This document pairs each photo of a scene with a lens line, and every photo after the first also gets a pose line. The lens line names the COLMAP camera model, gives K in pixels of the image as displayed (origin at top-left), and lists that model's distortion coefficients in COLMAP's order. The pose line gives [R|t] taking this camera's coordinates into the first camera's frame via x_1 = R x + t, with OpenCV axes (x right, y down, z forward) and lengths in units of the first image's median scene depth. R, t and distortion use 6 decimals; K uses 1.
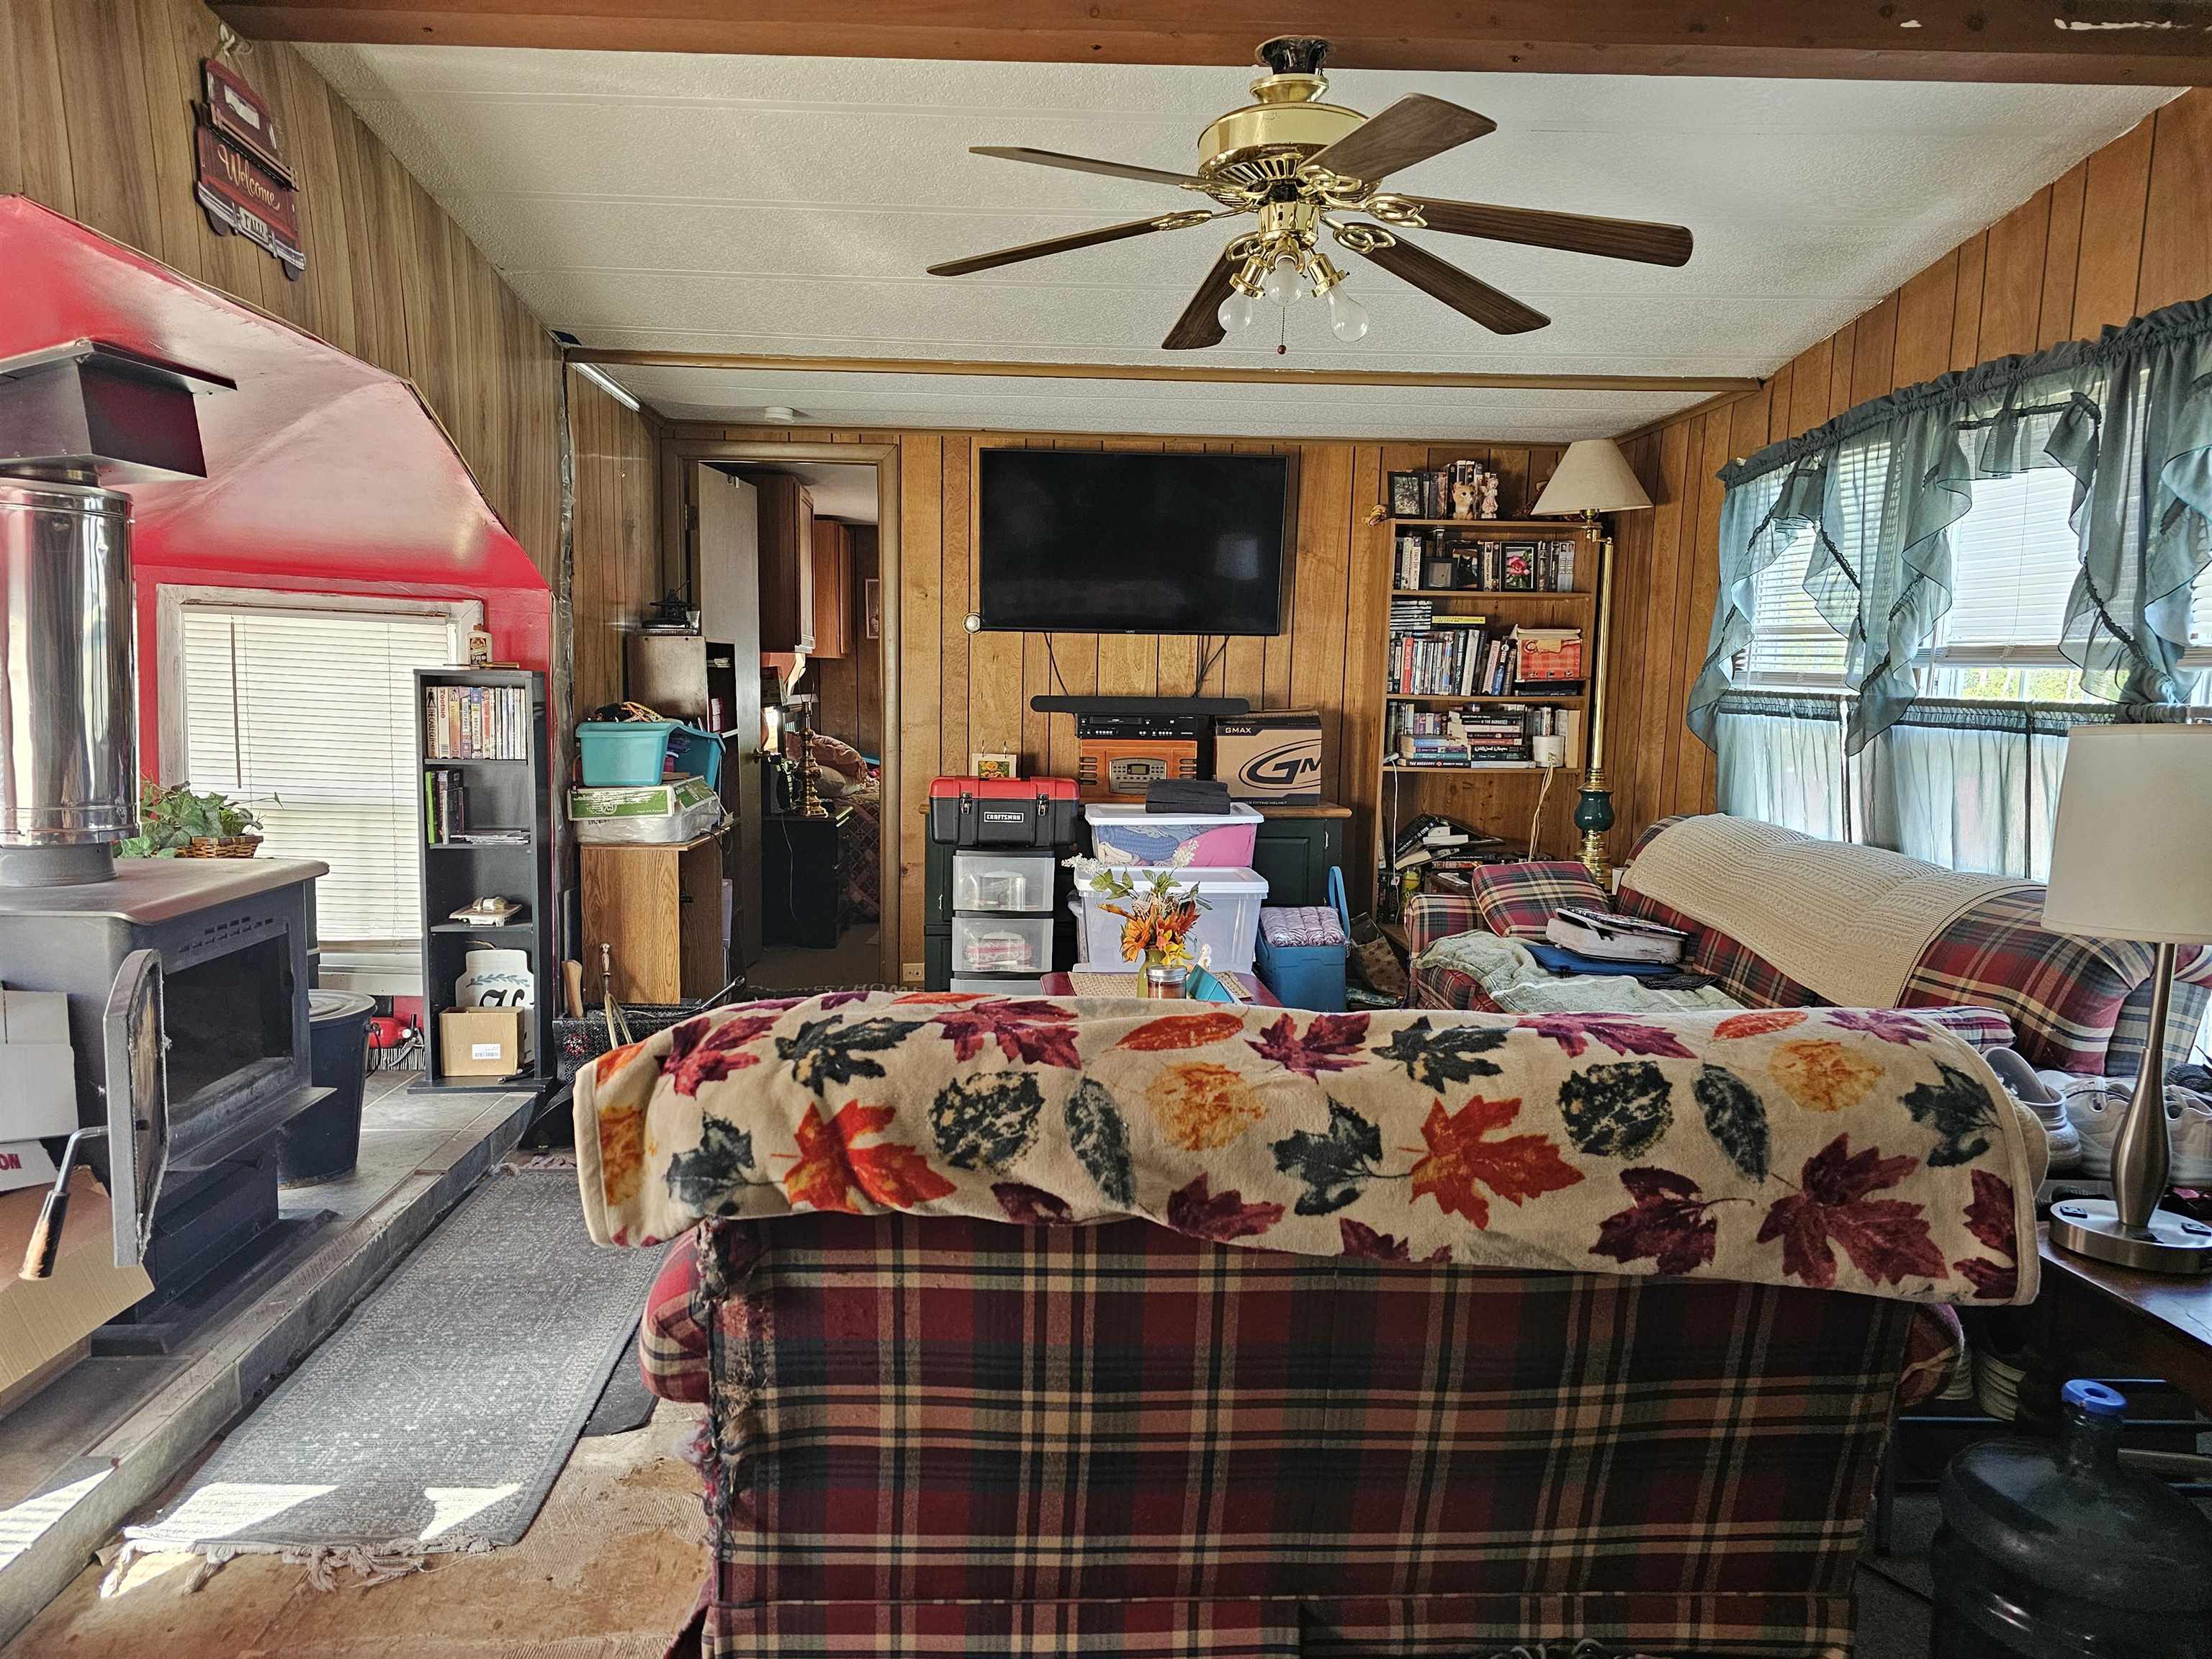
lens RADIAL K [[1484.2, 0, 1092.4], [0, 1484.2, 833.2], [0, 0, 1]] dist [0.060179, -0.048459]
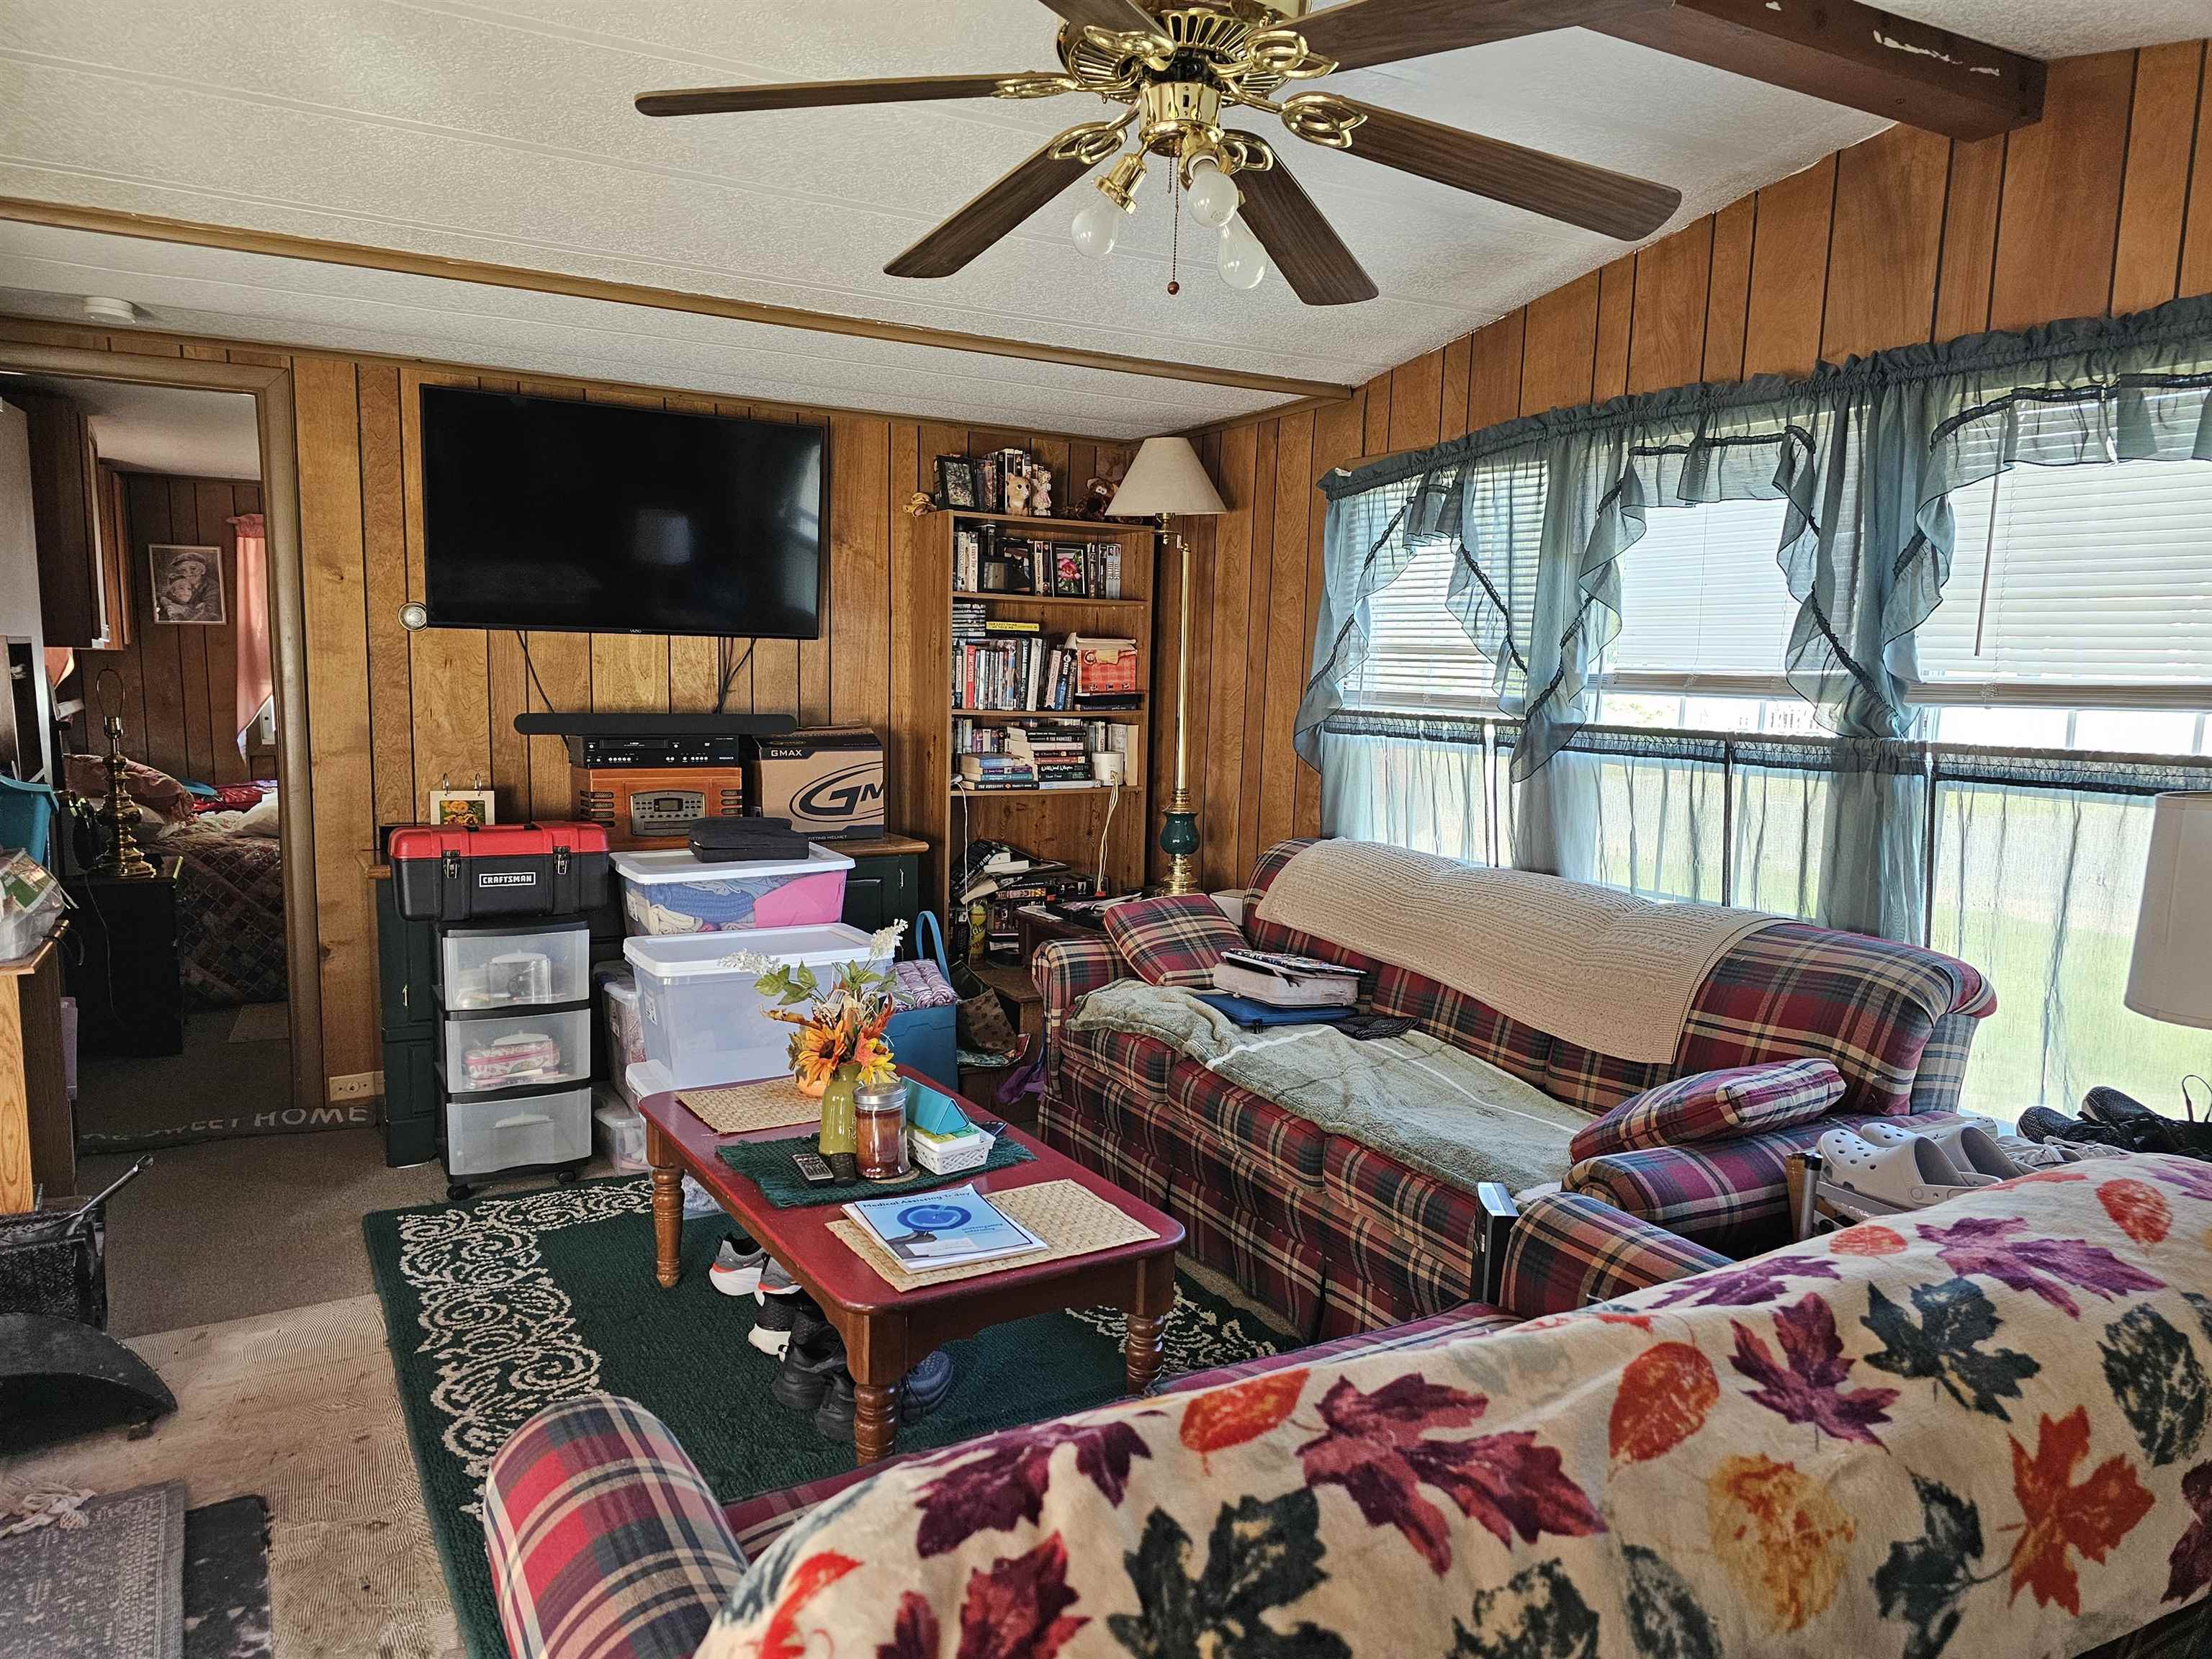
lens RADIAL K [[1484.2, 0, 1105.7], [0, 1484.2, 846.1], [0, 0, 1]] dist [0.060179, -0.048459]
pose [[0.892860, -0.052309, 0.447287, -0.156024], [0.043614, 0.998606, 0.029722, -0.045019], [-0.448218, -0.007030, 0.893897, 0.222207]]
